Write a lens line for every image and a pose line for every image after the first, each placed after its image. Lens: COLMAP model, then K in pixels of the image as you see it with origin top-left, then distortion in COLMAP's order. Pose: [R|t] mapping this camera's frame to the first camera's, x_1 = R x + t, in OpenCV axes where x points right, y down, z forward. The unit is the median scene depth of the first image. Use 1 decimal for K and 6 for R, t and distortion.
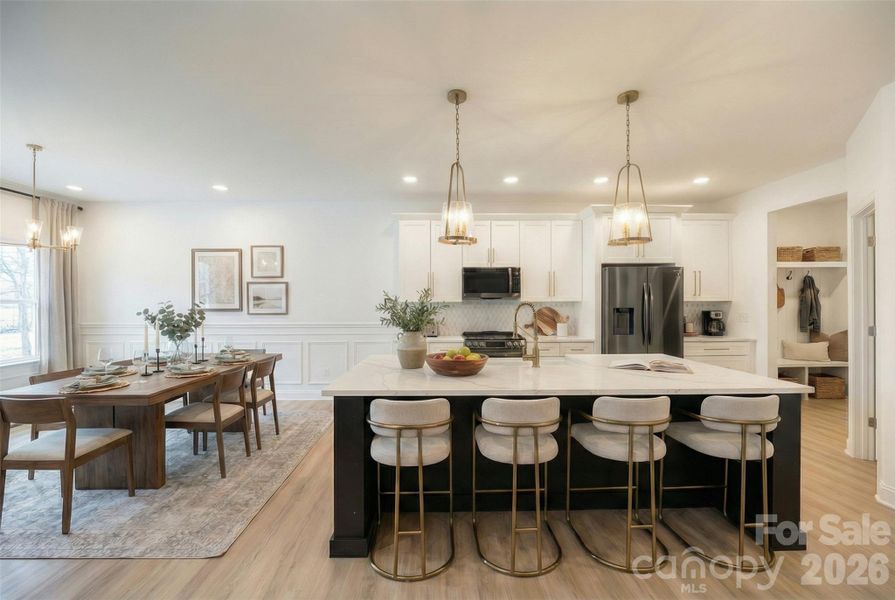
lens RADIAL K [[340.9, 0, 447.5], [0, 340.9, 300.0], [0, 0, 1]] dist [0.028496, -0.000011]
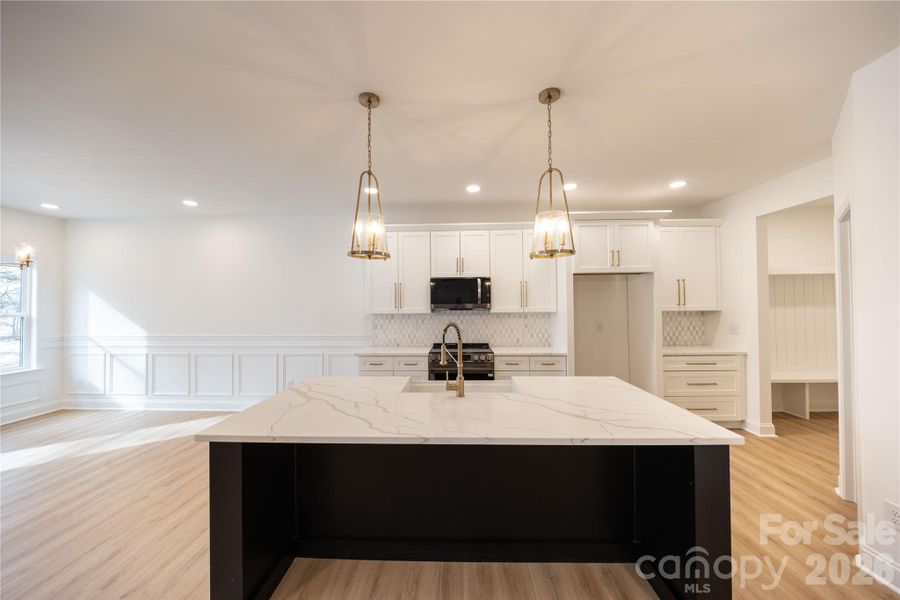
lens RADIAL K [[327.8, 0, 446.4], [0, 327.8, 294.9], [0, 0, 1]] dist [0.025867, 0.000060]
pose [[0.998510, -0.007397, -0.054074, 0.143691], [0.005808, 0.999548, -0.029481, -0.020224], [0.054268, 0.029123, 0.998102, 0.067162]]
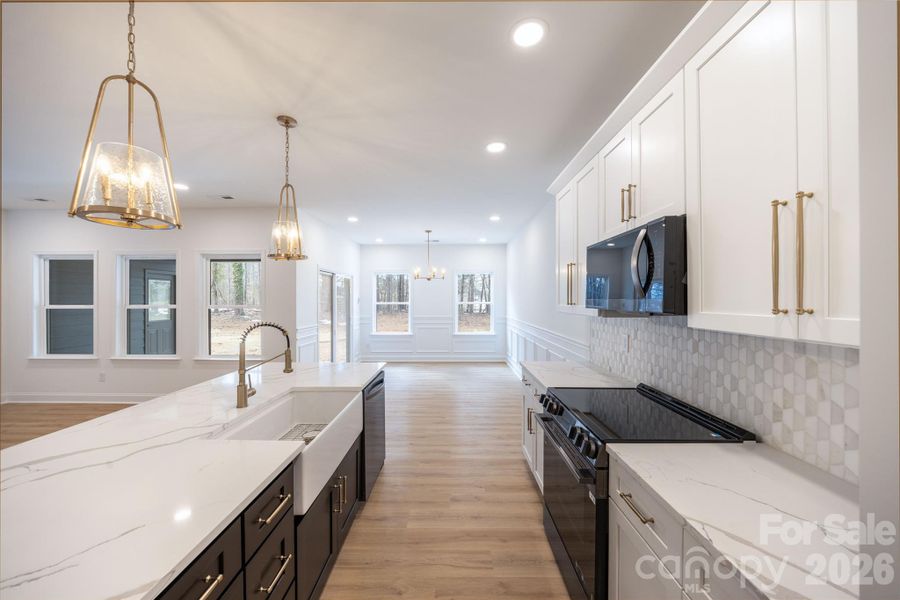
lens RADIAL K [[327.8, 0, 446.4], [0, 327.8, 294.9], [0, 0, 1]] dist [0.025867, 0.000060]
pose [[-0.046025, -0.009445, -0.998896, 0.541813], [0.001249, 0.999954, -0.009512, -0.024541], [0.998940, -0.001686, -0.046011, 0.810026]]
